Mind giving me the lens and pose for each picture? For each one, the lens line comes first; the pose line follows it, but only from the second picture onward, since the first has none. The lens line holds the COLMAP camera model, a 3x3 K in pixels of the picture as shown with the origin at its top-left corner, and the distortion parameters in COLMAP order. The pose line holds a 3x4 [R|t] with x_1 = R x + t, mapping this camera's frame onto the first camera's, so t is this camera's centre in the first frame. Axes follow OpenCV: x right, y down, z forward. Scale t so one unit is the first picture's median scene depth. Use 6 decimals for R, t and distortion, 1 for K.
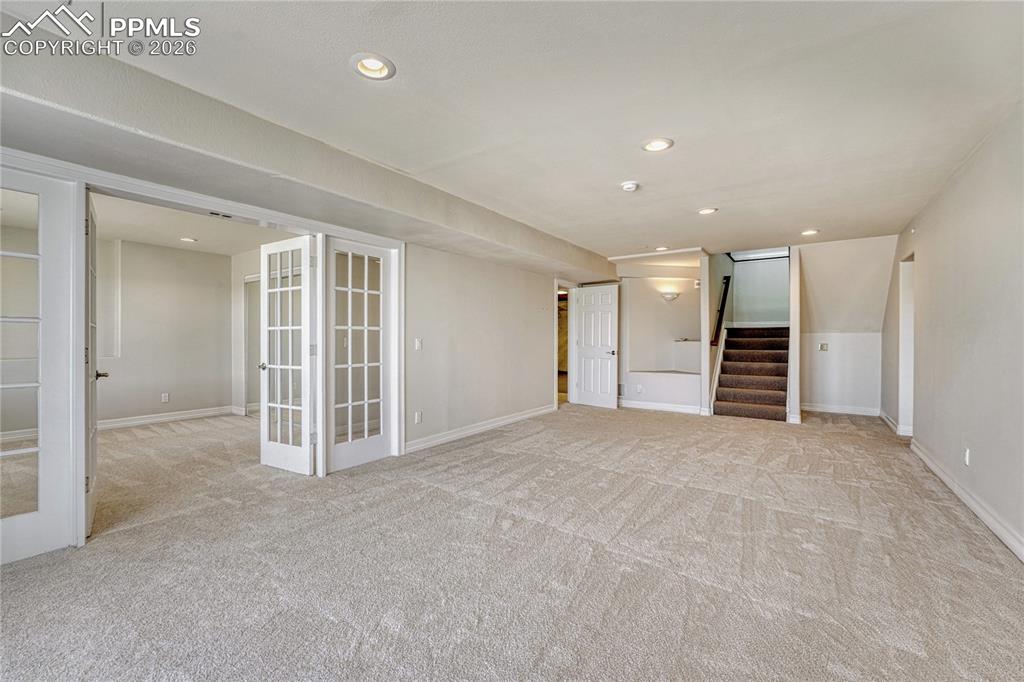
lens RADIAL K [[416.7, 0, 513.1], [0, 416.7, 342.0], [0, 0, 1]] dist [-0.008298, -0.000122]
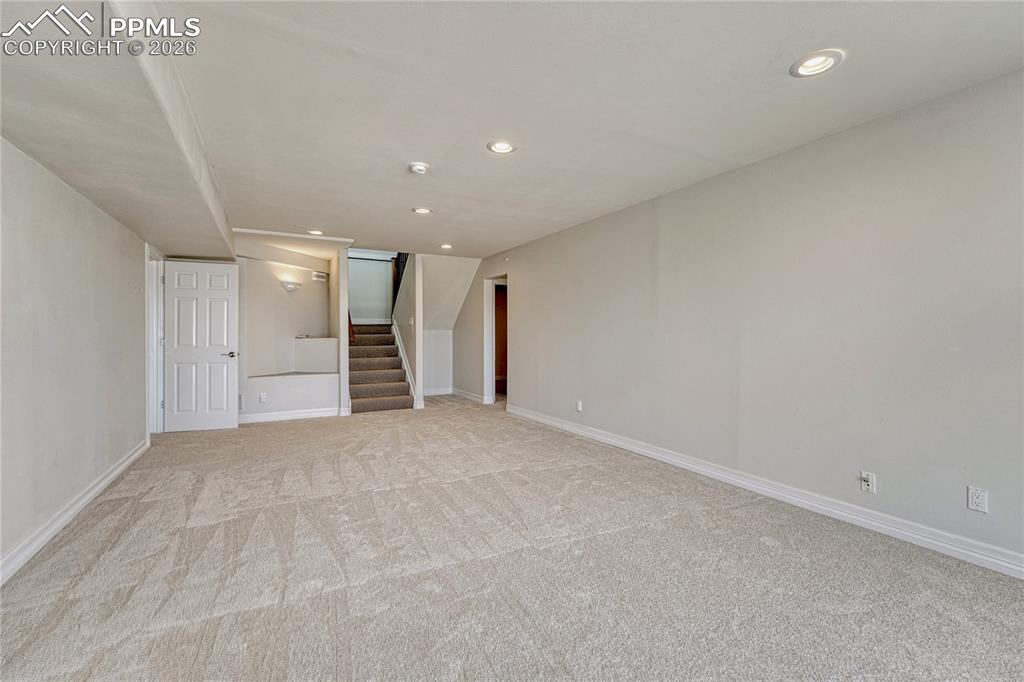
lens RADIAL K [[436.9, 0, 510.0], [0, 436.9, 333.6], [0, 0, 1]] dist [-0.004884, -0.000129]
pose [[0.446353, -0.000223, 0.894857, -0.414909], [0.010386, 0.999934, -0.004931, -0.004244], [-0.894797, 0.011495, 0.446326, 0.336484]]
